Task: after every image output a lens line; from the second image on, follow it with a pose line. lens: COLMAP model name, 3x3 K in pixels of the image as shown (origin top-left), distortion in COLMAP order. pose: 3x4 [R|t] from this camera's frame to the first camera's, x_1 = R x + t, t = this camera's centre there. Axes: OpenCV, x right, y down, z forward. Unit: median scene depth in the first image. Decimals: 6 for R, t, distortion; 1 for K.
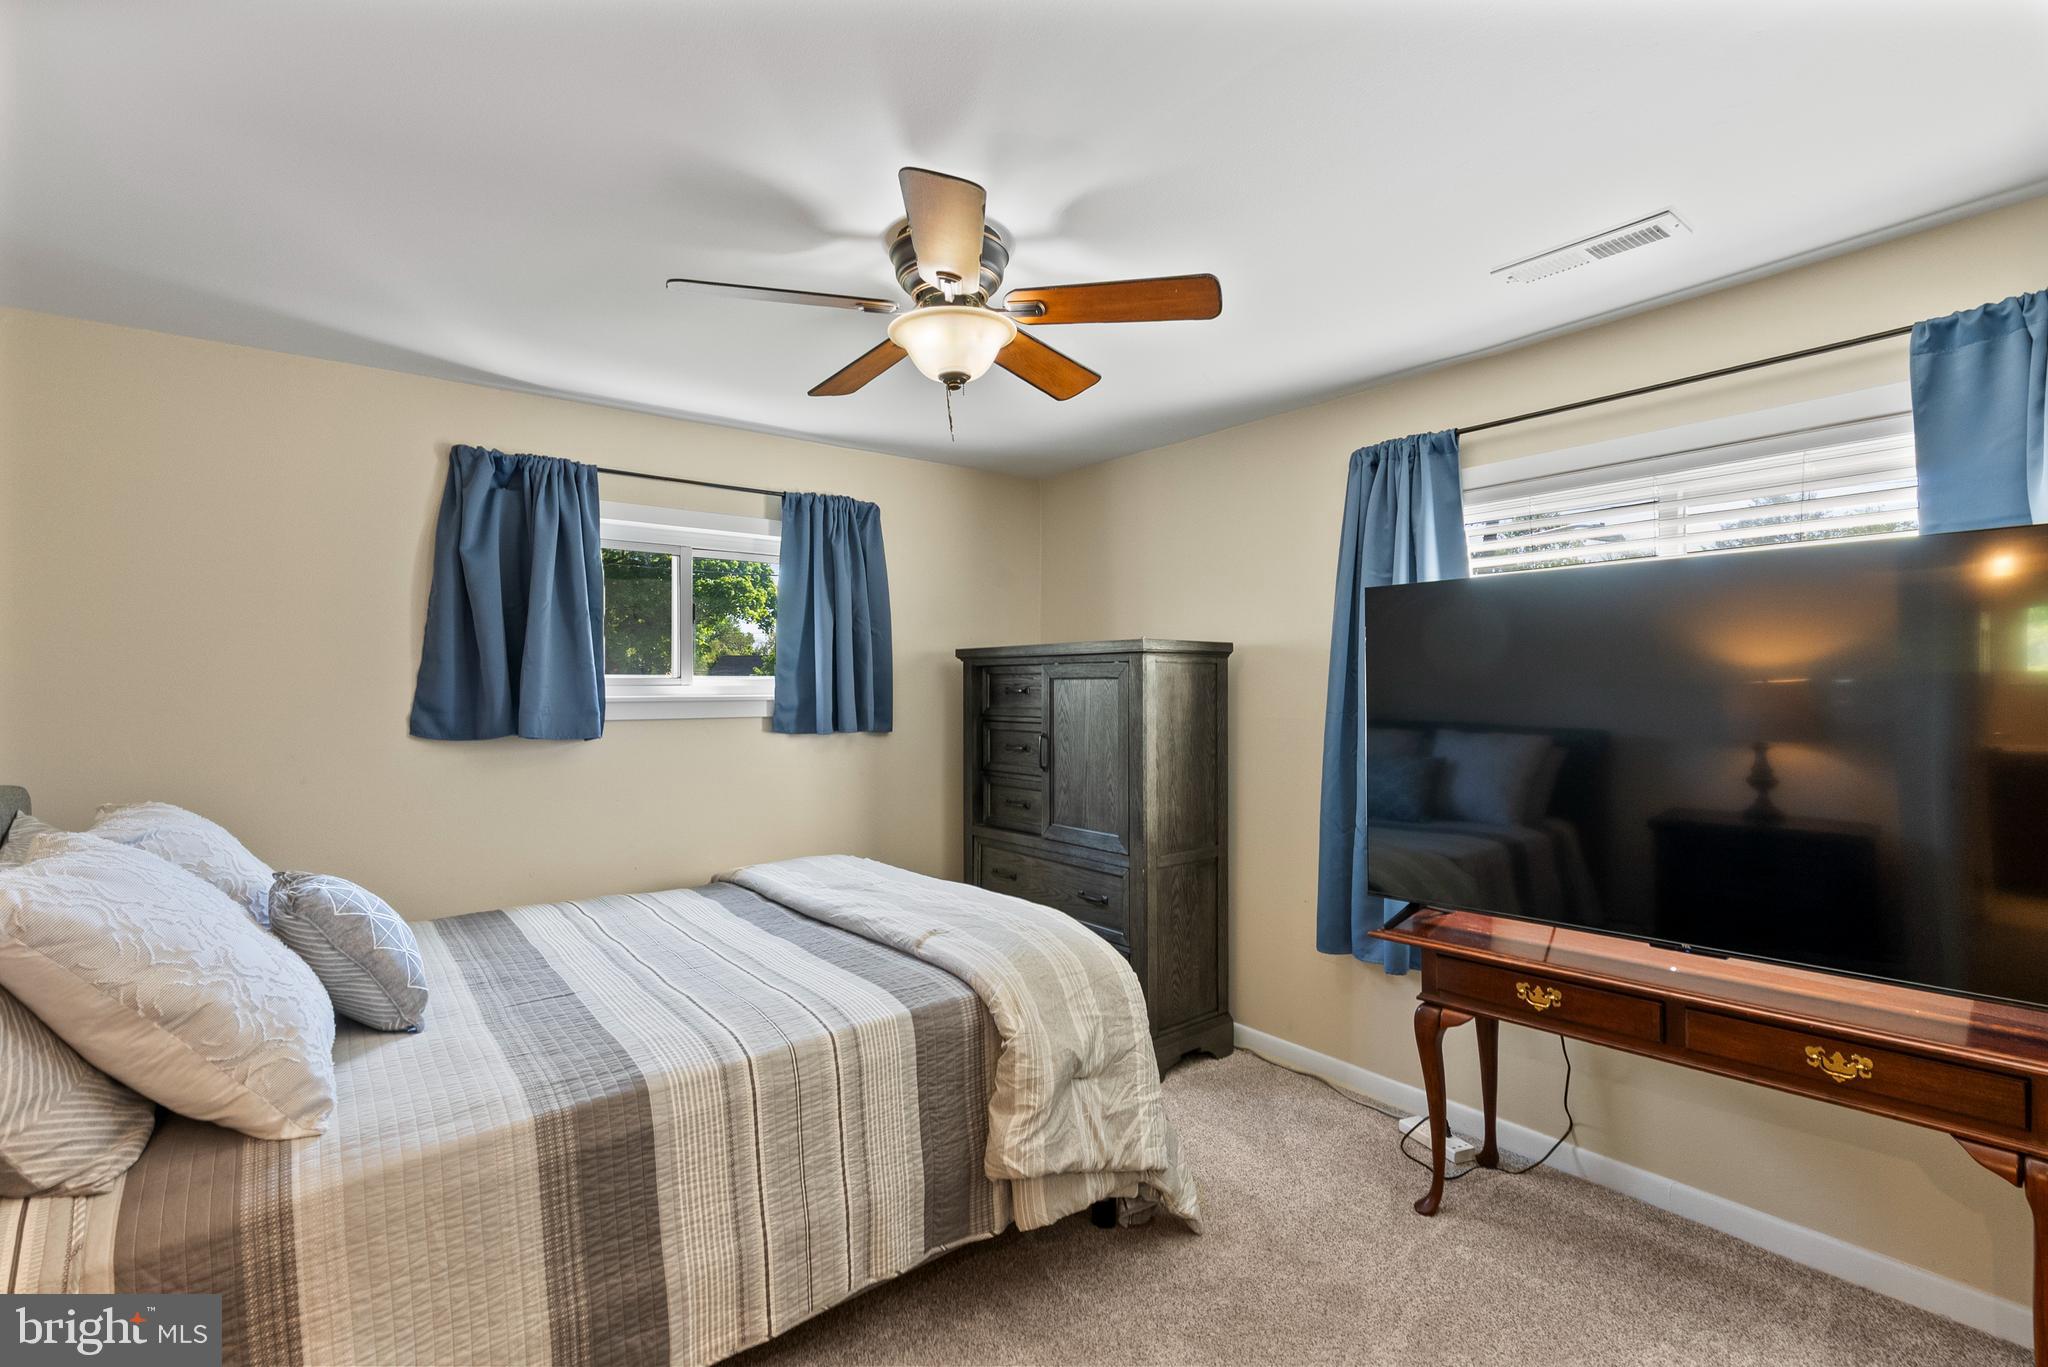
lens RADIAL K [[932.5, 0, 1024.0], [0, 932.5, 683.5], [0, 0, 1]] dist [0.000311, 0.000089]
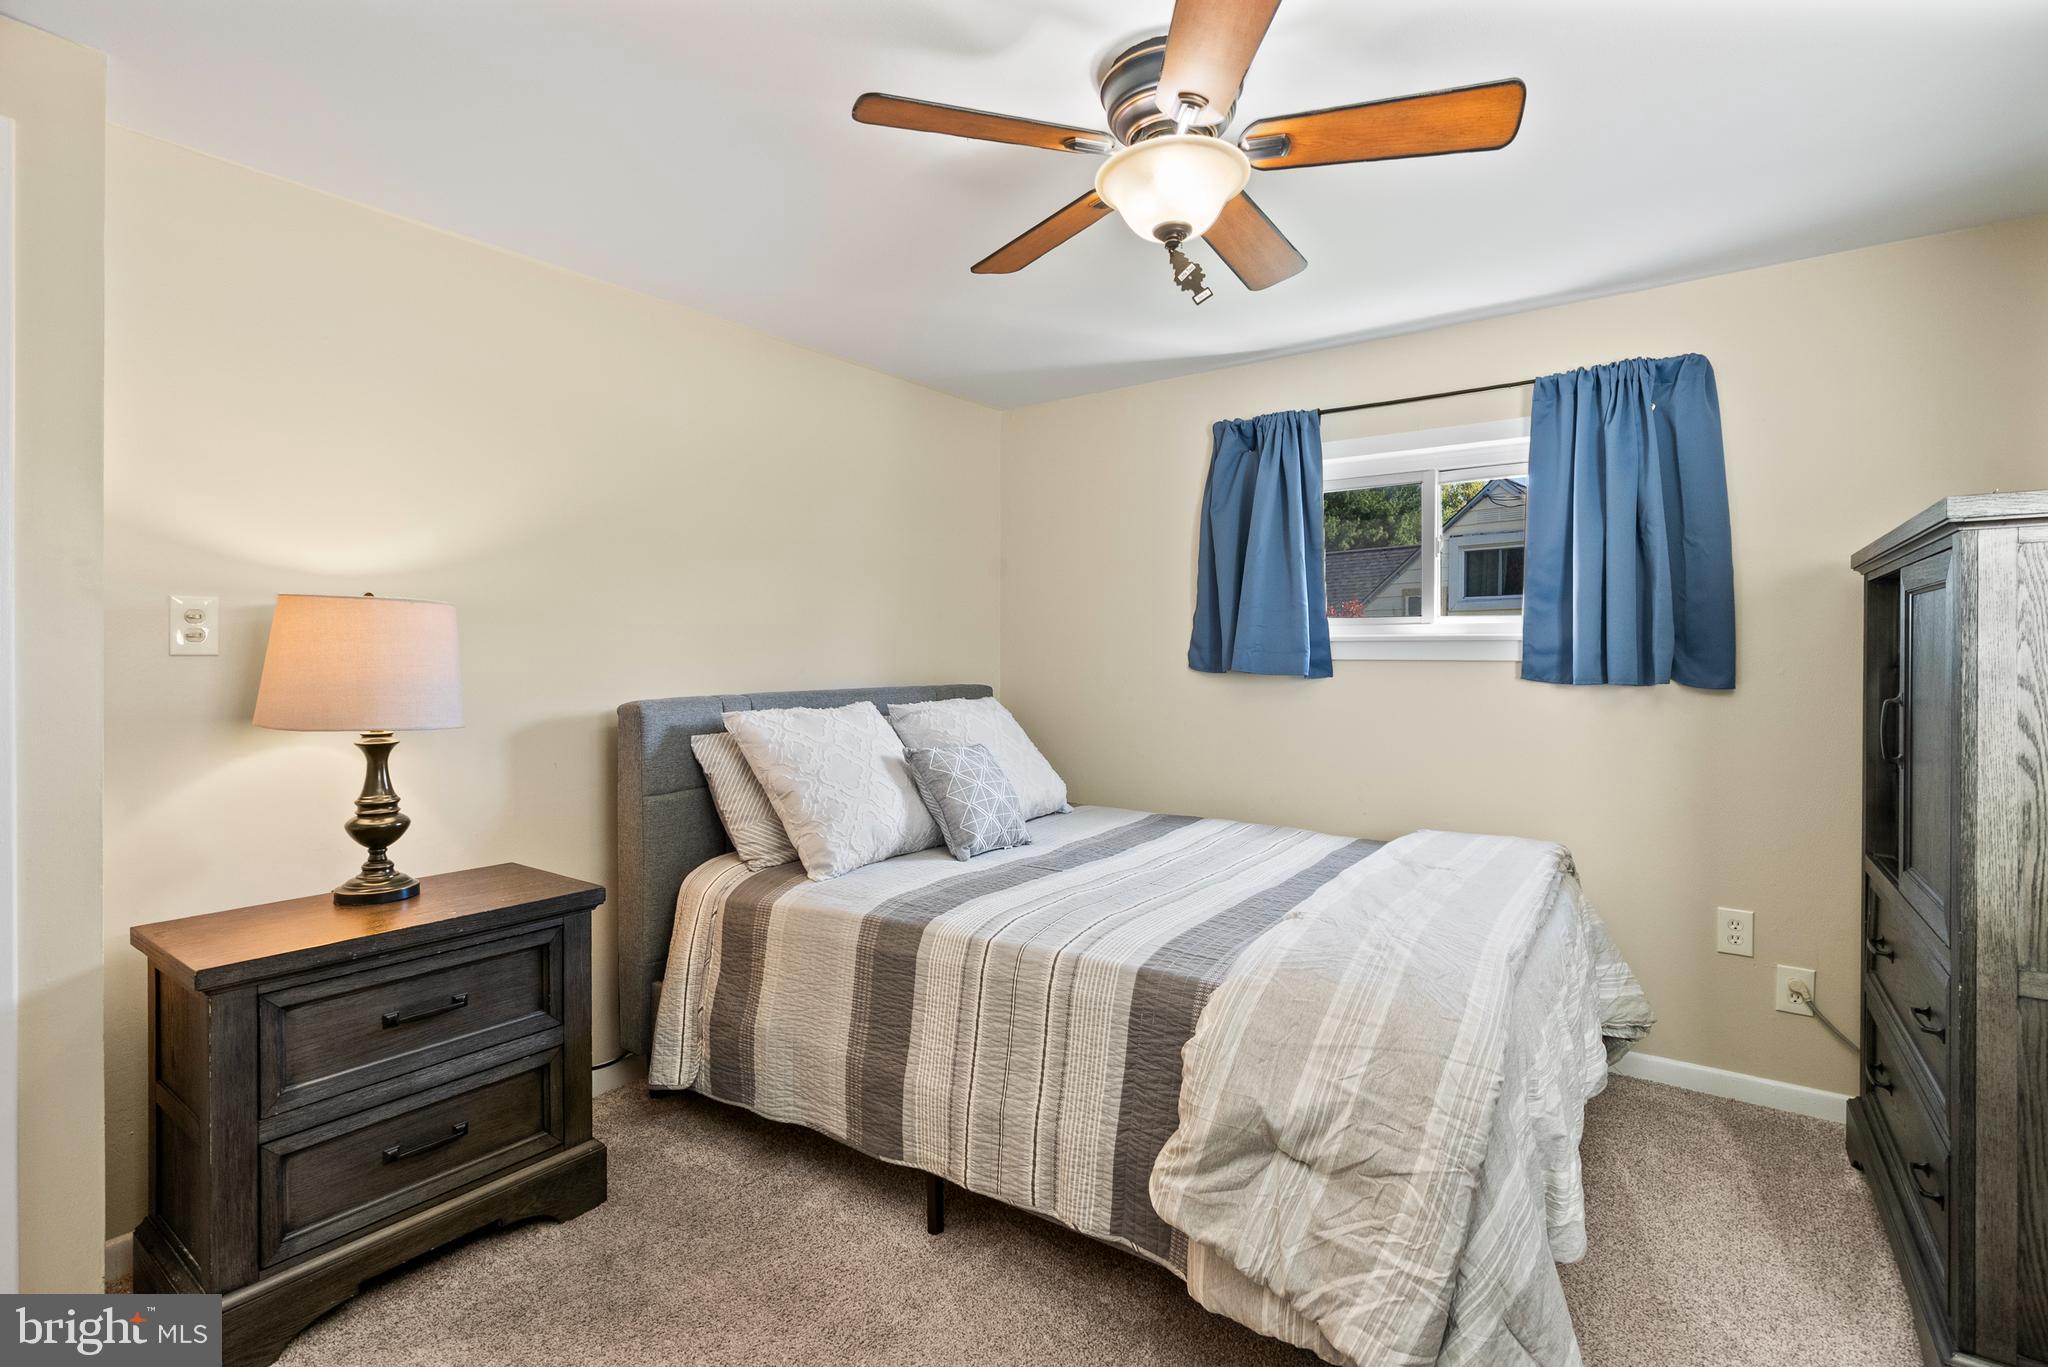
lens RADIAL K [[928.7, 0, 1026.8], [0, 928.7, 663.5], [0, 0, 1]] dist [-0.001850, -0.000120]
pose [[0.288800, 0.015142, -0.957270, 0.453666], [-0.002336, 0.999883, 0.015111, 0.032070], [0.957387, -0.002128, 0.288801, 0.423359]]
